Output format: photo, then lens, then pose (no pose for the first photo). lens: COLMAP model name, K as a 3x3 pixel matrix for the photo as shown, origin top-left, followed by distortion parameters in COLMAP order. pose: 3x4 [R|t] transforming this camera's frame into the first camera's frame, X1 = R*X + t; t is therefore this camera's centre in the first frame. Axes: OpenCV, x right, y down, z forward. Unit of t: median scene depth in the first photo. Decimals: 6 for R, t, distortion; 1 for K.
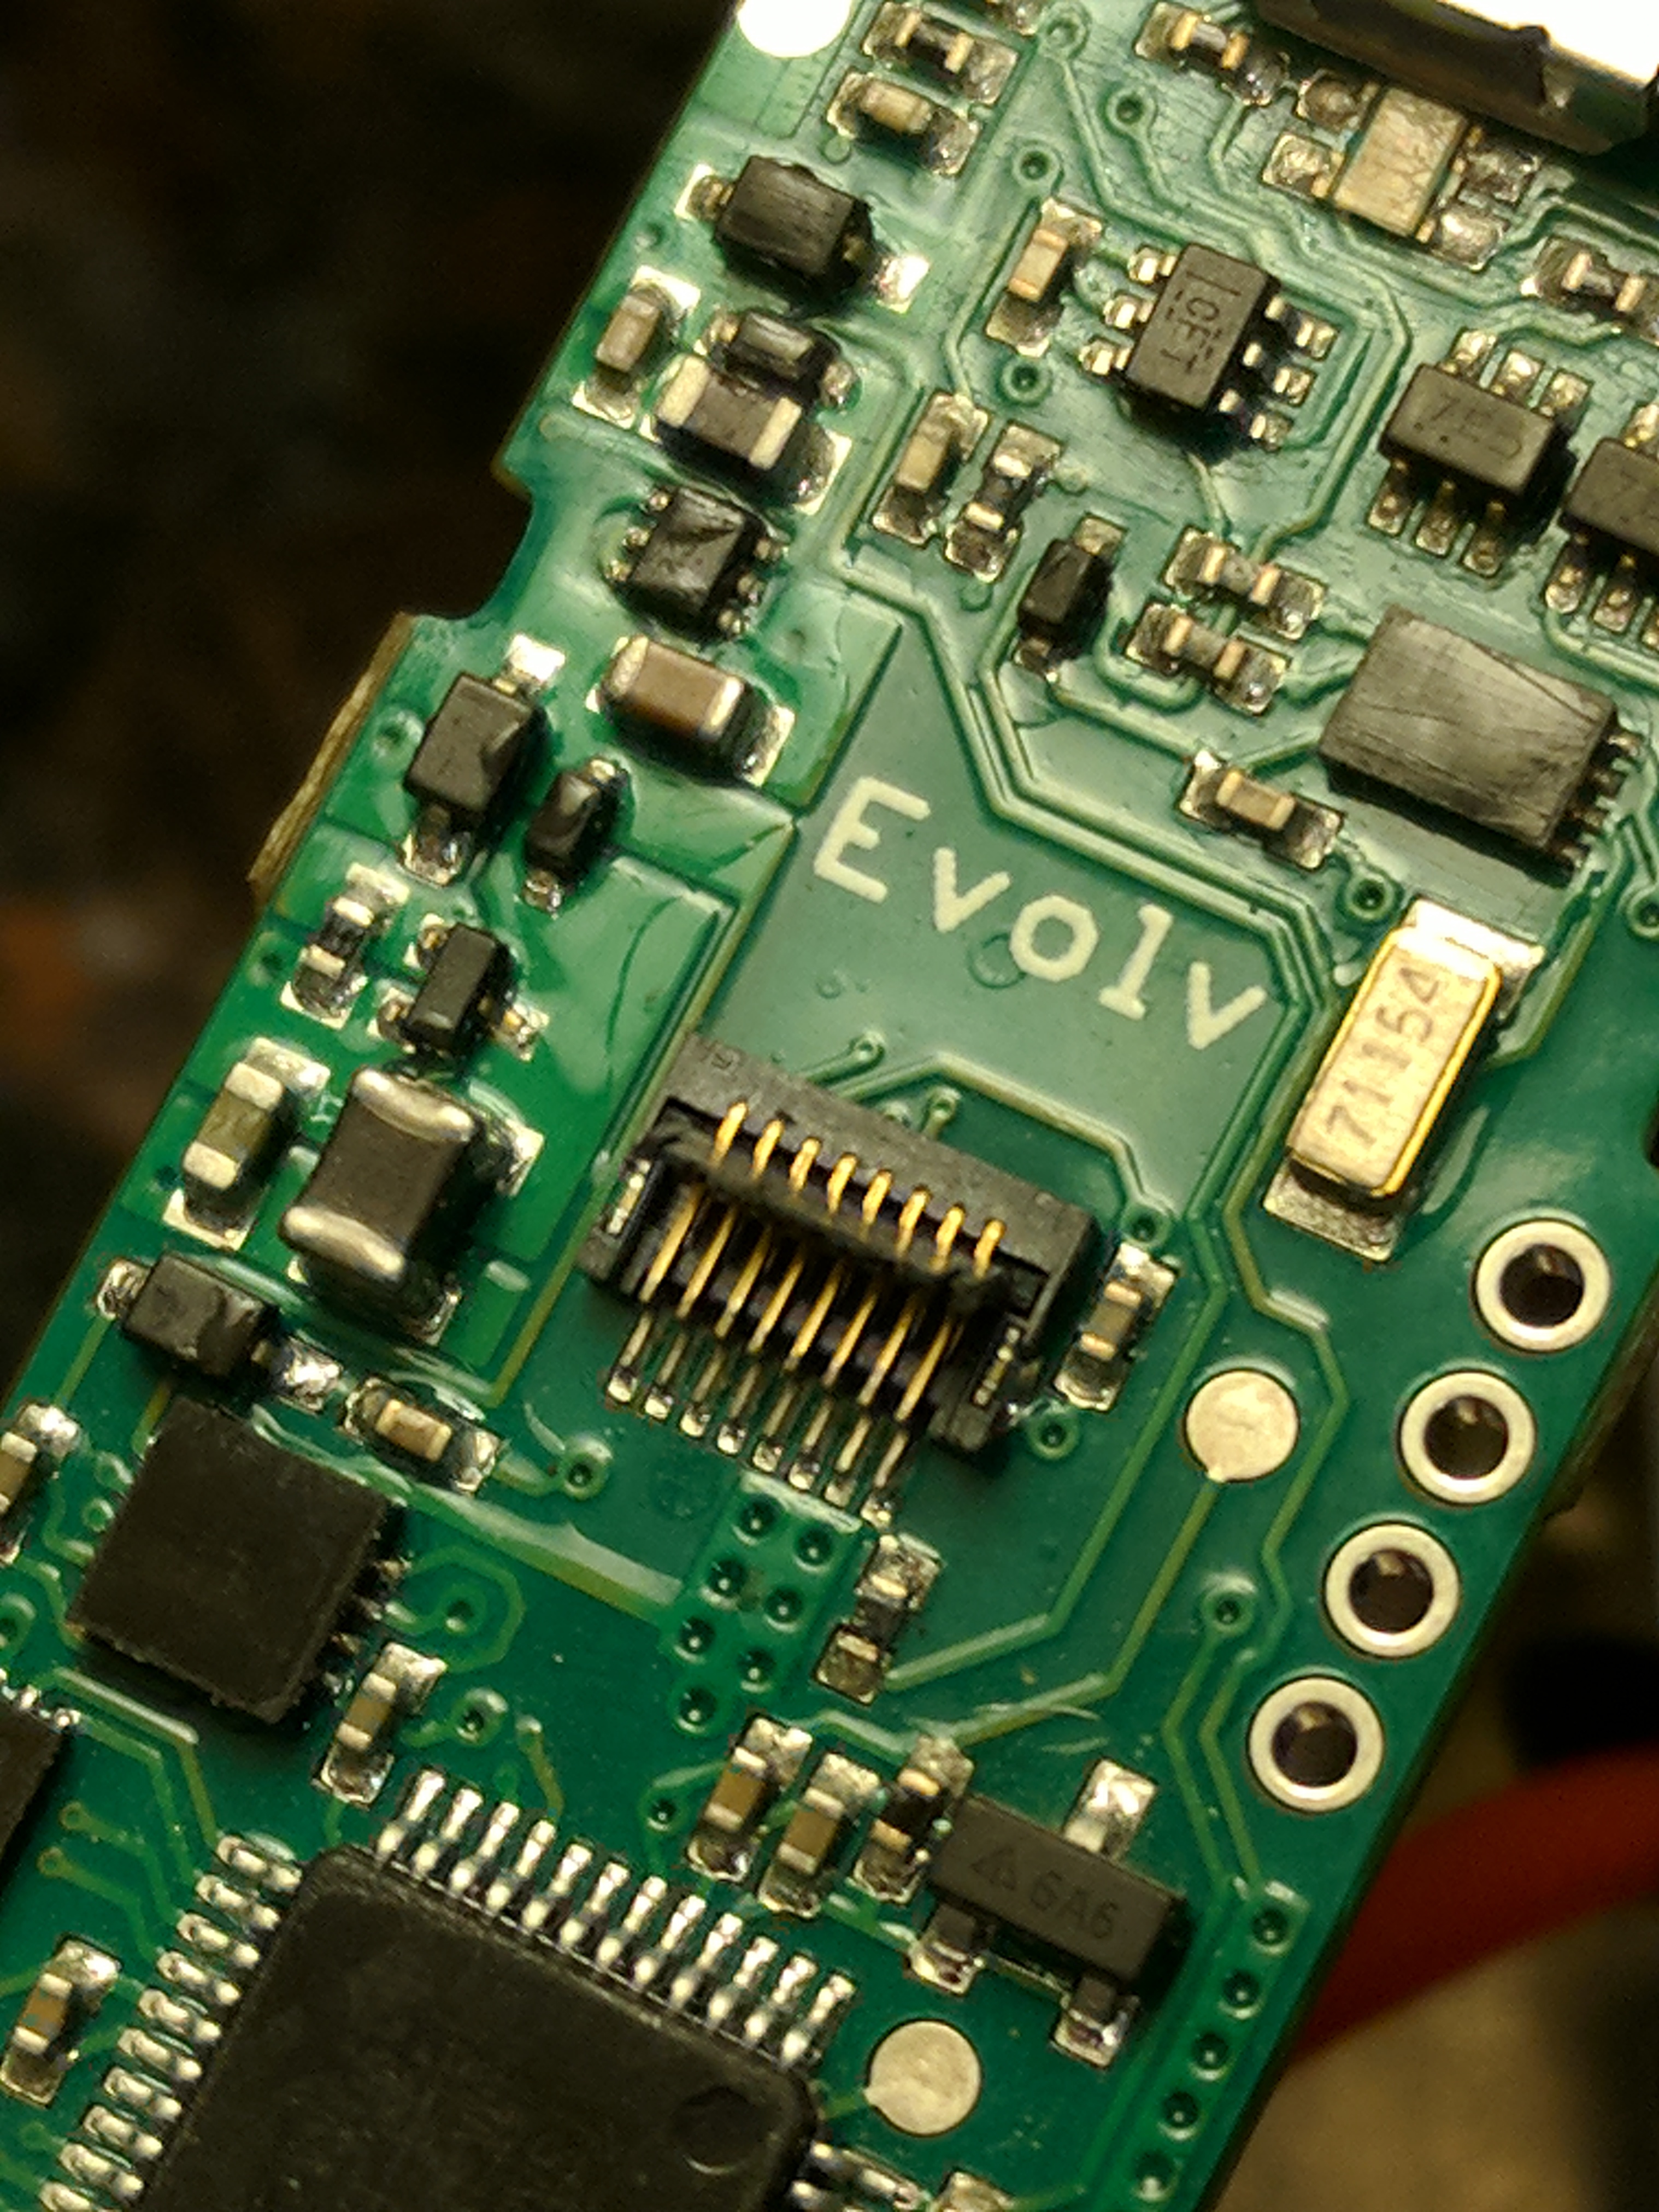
lens RADIAL K [[6910.0, 0, 829.5], [0, 6910.0, 1106.0], [0, 0, 1]] dist [0.218627, -2.025427]
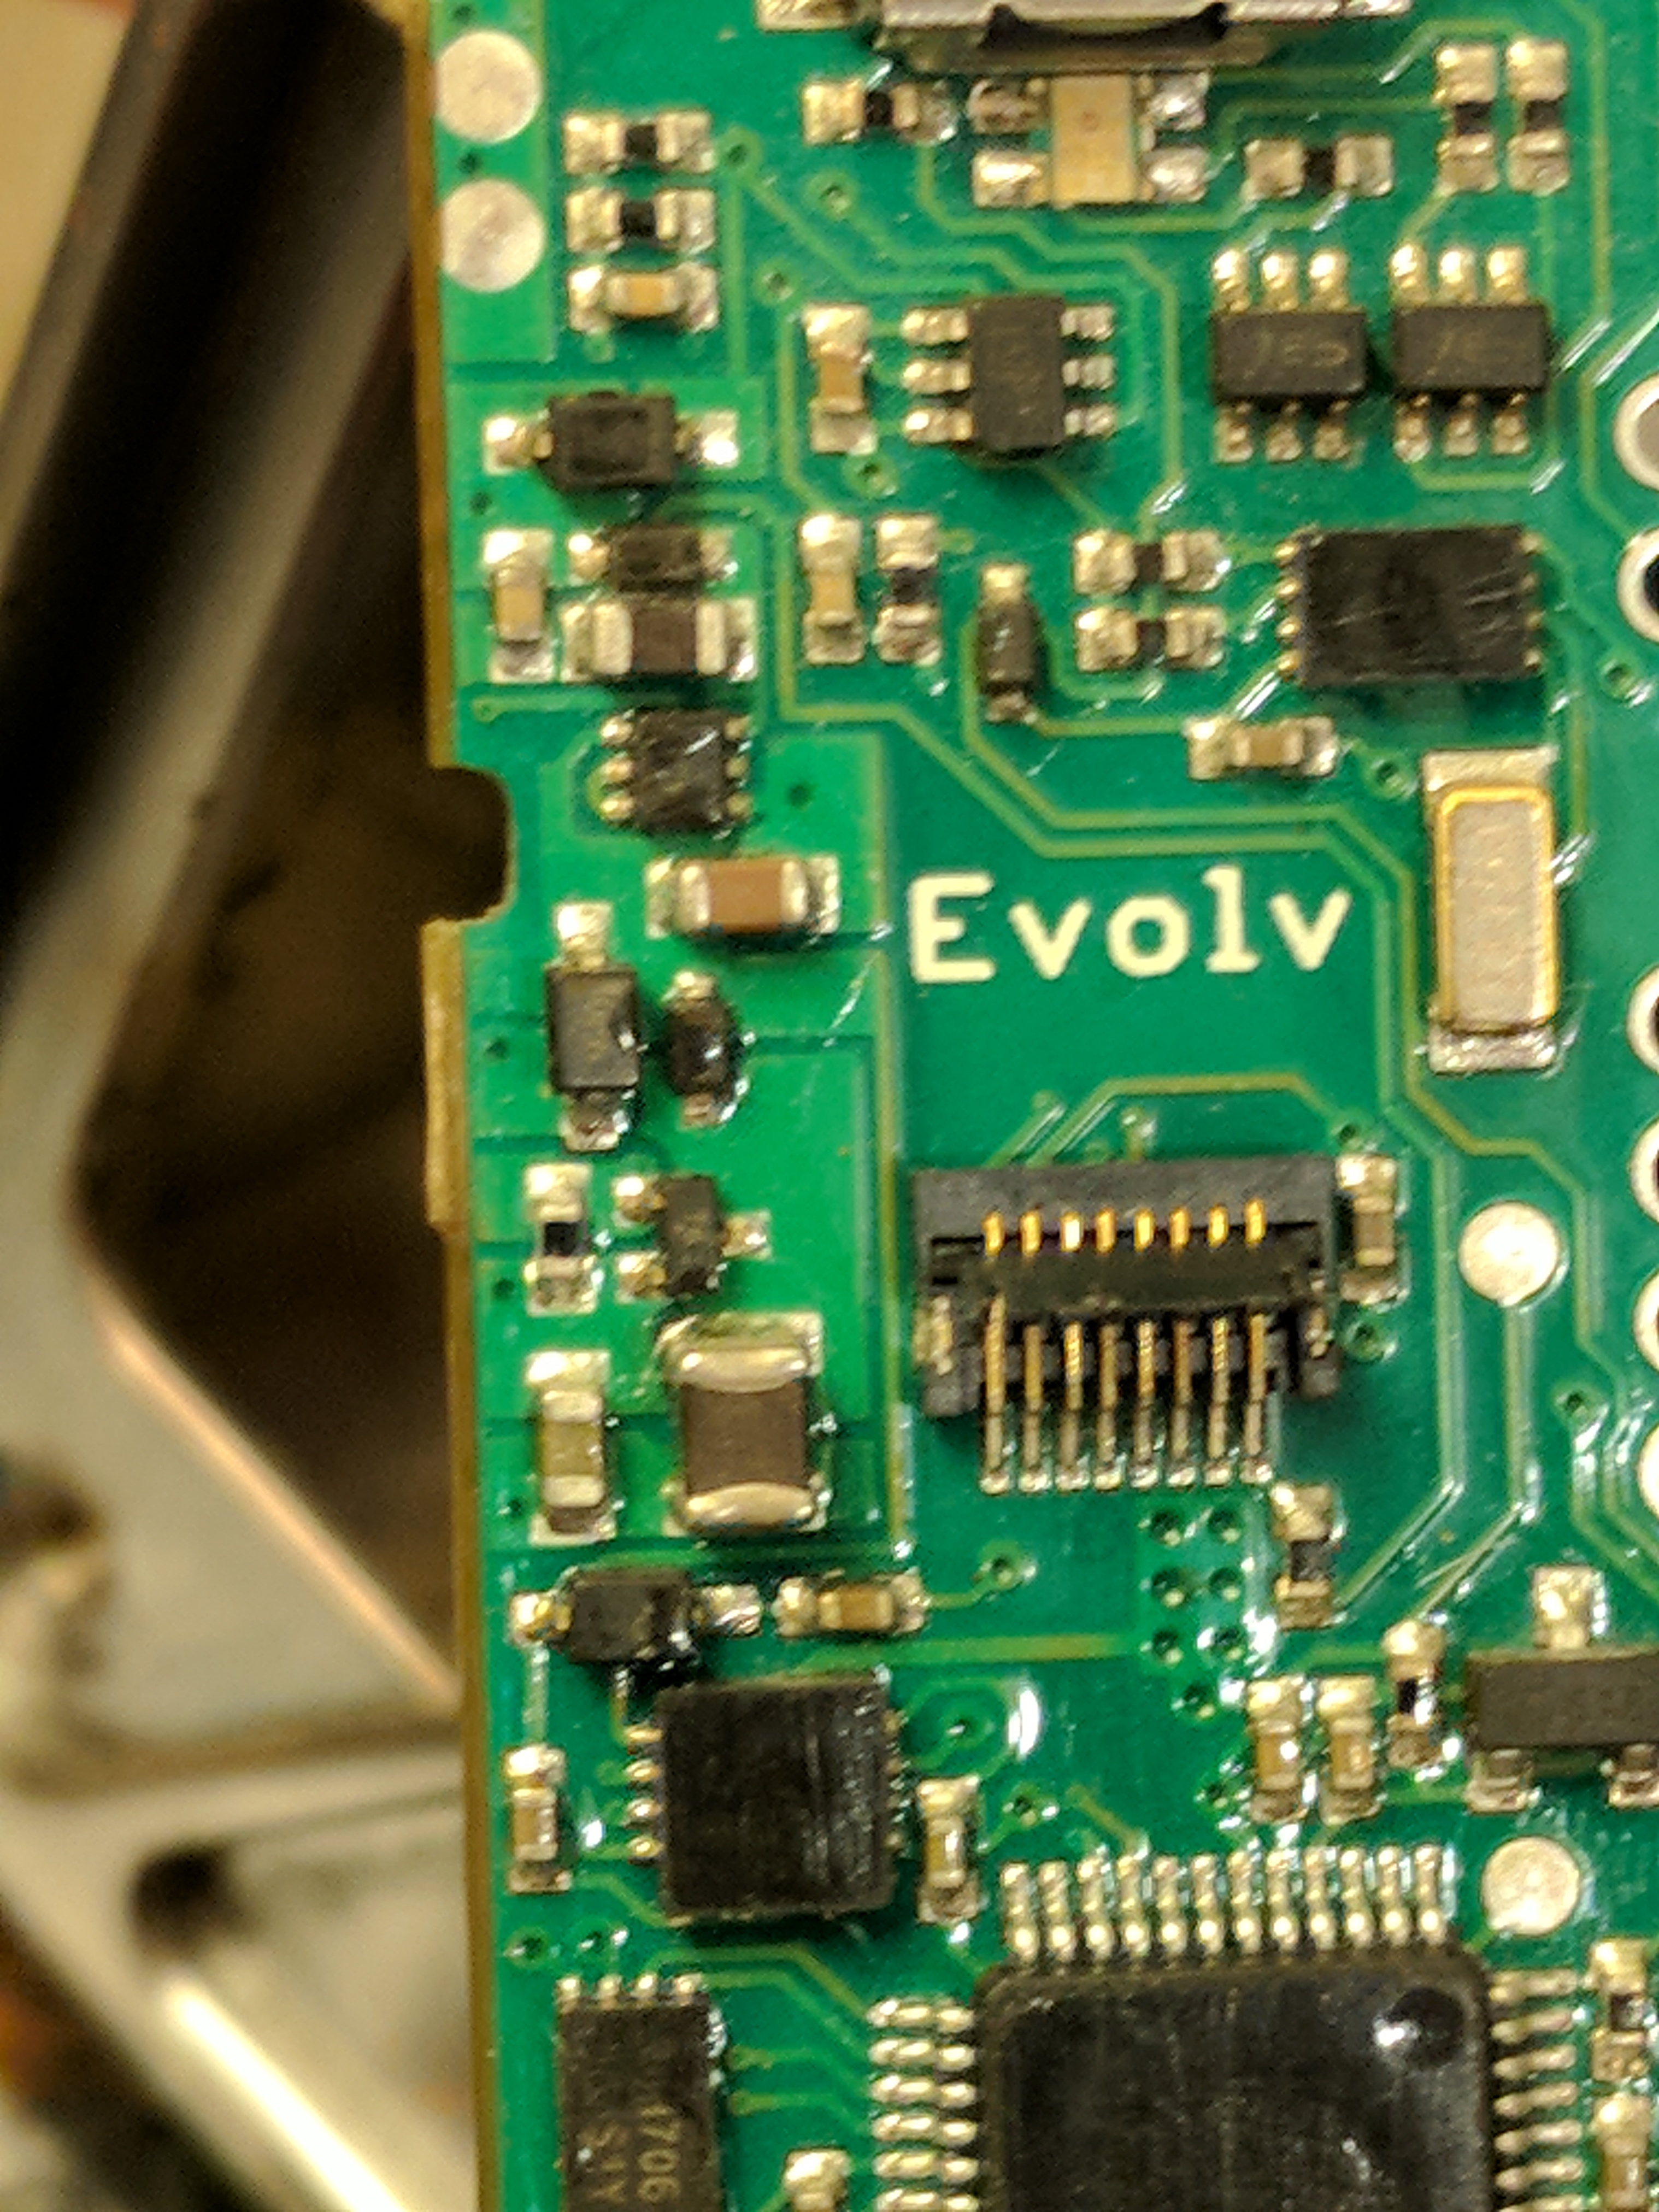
lens RADIAL K [[6910.0, 0, 829.5], [0, 6910.0, 1106.0], [0, 0, 1]] dist [0.218627, -2.025427]
pose [[0.843385, -0.487793, 0.225299, -0.273018], [0.419096, 0.859609, 0.292284, -0.345858], [-0.336244, -0.152086, 0.929414, -0.006300]]
